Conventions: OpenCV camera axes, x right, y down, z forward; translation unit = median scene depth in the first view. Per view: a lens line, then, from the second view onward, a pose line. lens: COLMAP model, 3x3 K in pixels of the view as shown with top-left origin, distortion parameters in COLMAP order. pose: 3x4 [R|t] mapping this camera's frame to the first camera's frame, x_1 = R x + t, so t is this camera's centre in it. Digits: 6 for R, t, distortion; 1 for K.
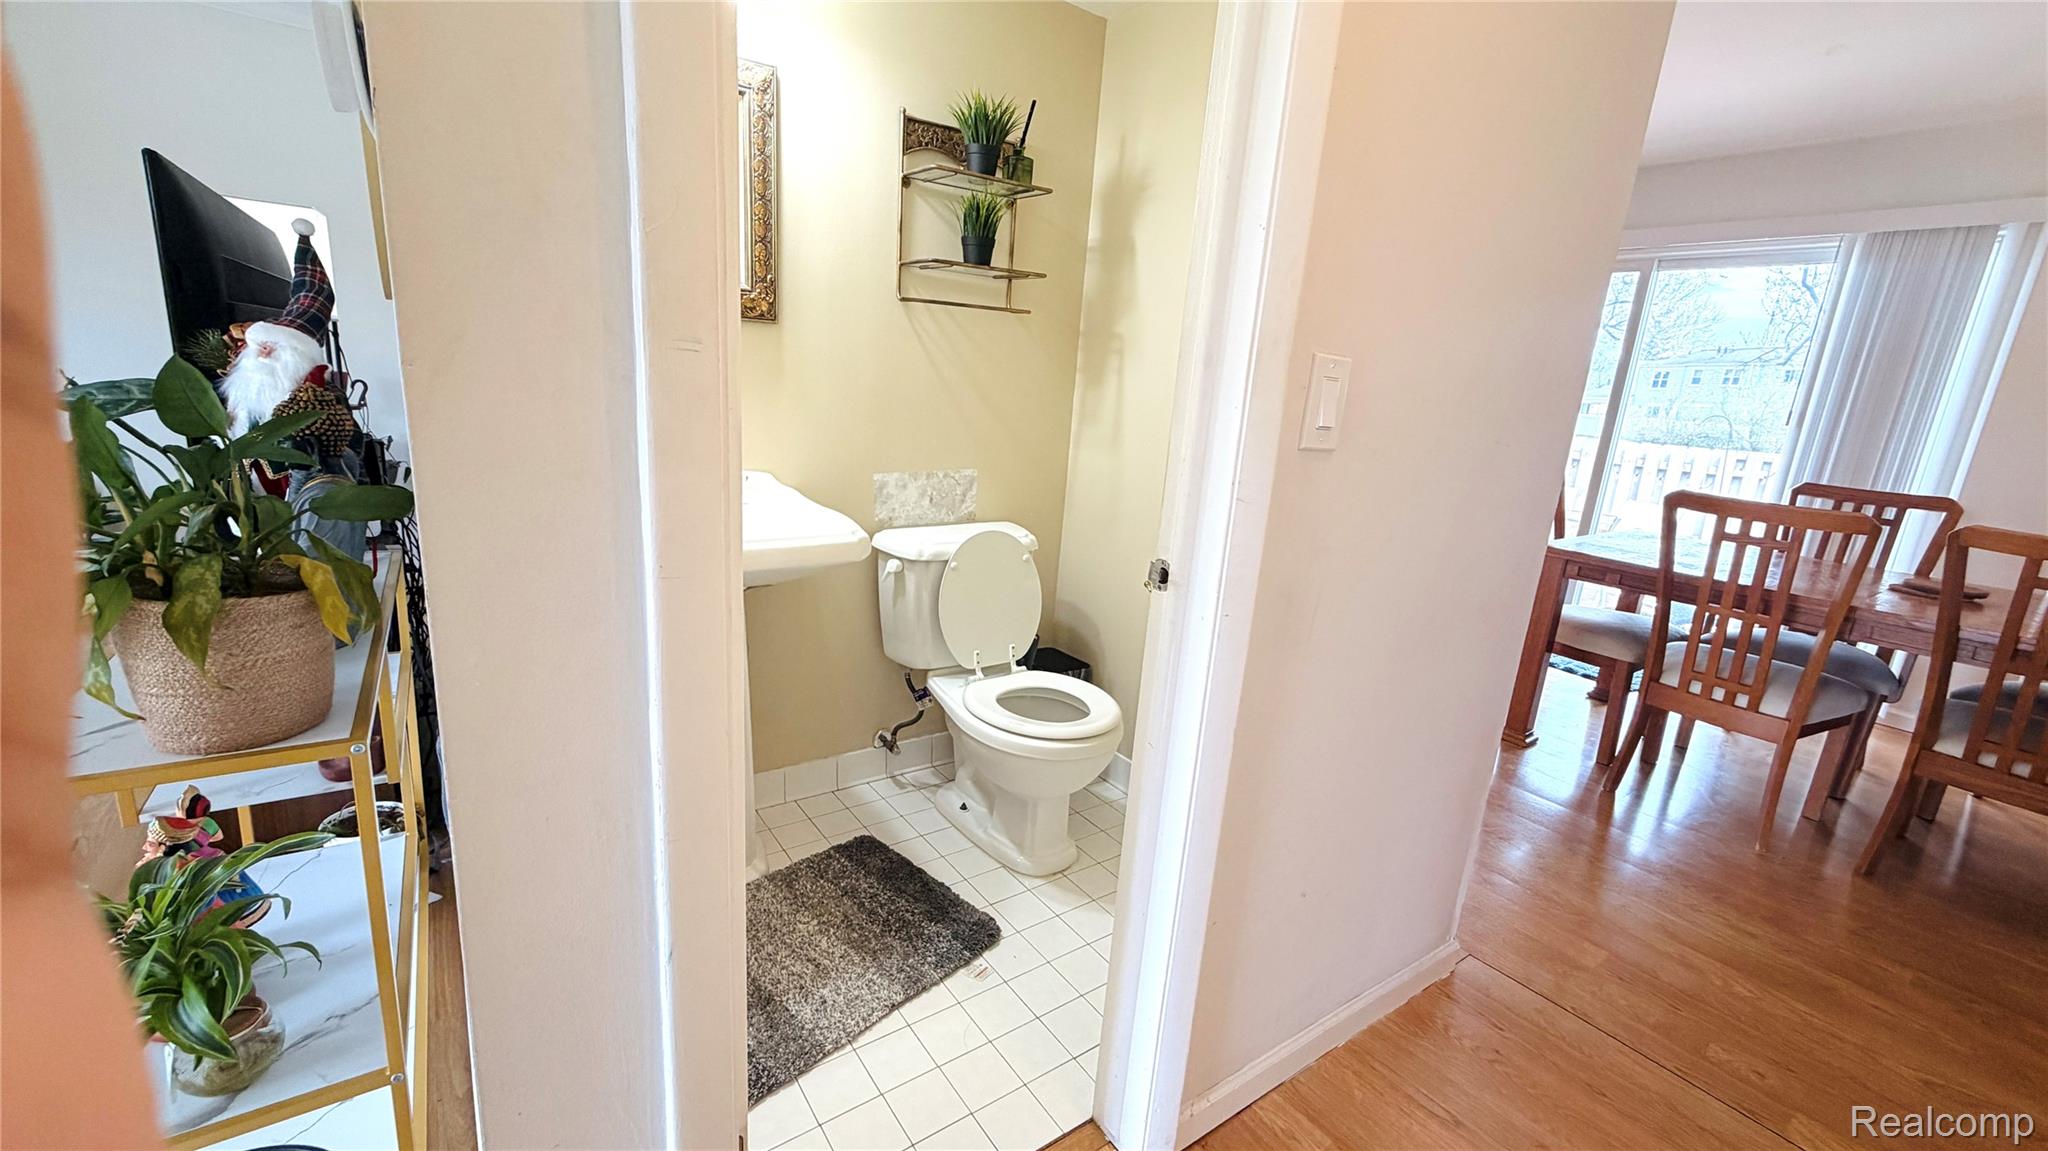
lens RADIAL K [[818.3, 0, 1016.8], [0, 818.3, 580.8], [0, 0, 1]] dist [-0.001144, 0.000250]
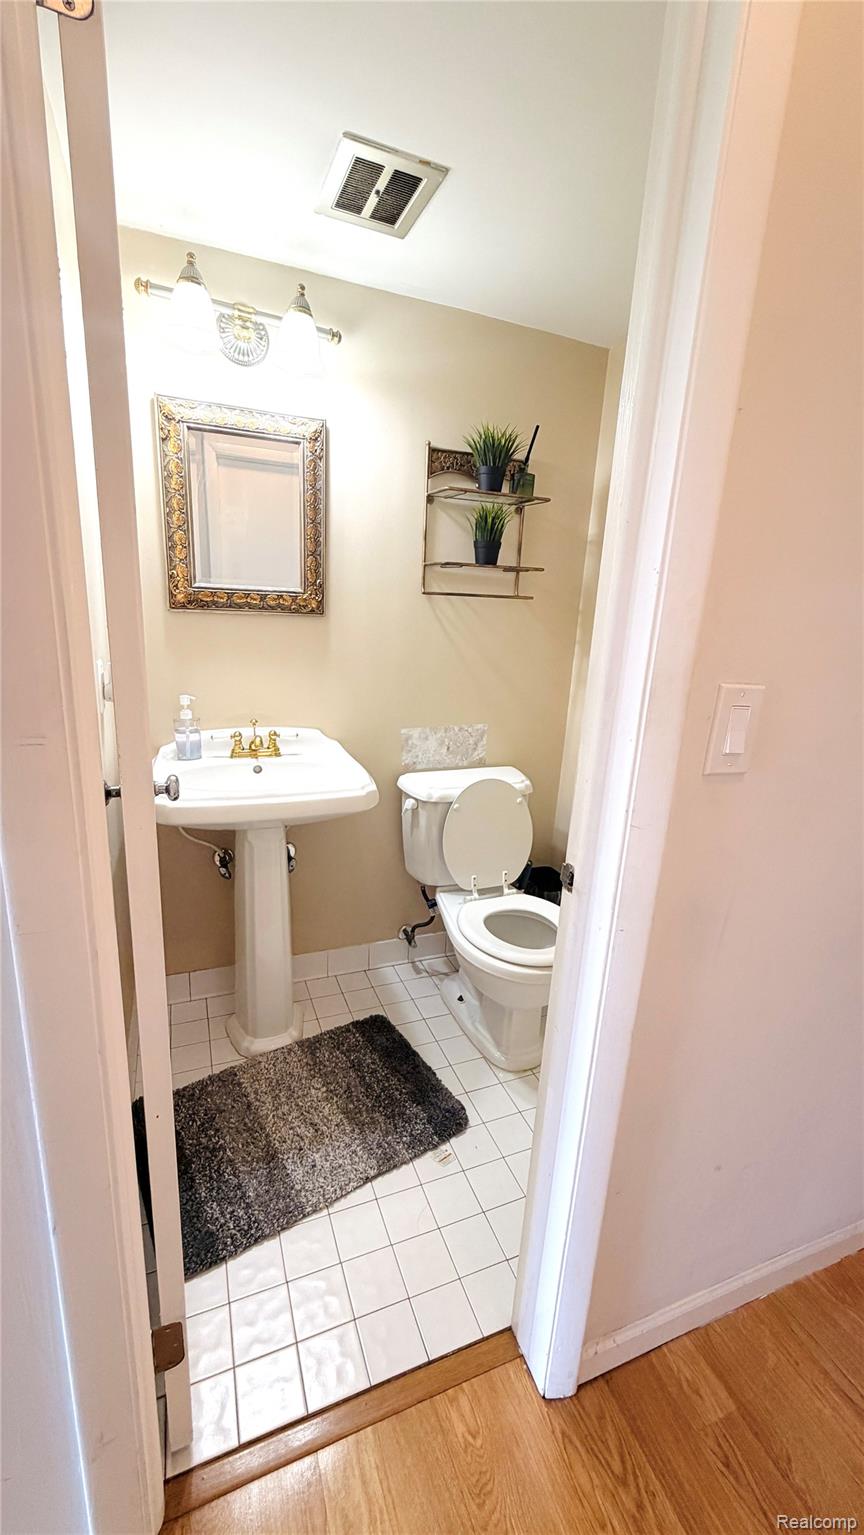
lens RADIAL K [[613.4, 0, 434.6], [0, 613.4, 766.0], [0, 0, 1]] dist [-0.001144, 0.000250]
pose [[0.973027, 0.042782, -0.226691, 0.104325], [-0.042984, 0.999068, 0.004048, -0.087871], [0.226652, 0.005805, 0.973958, 0.094470]]
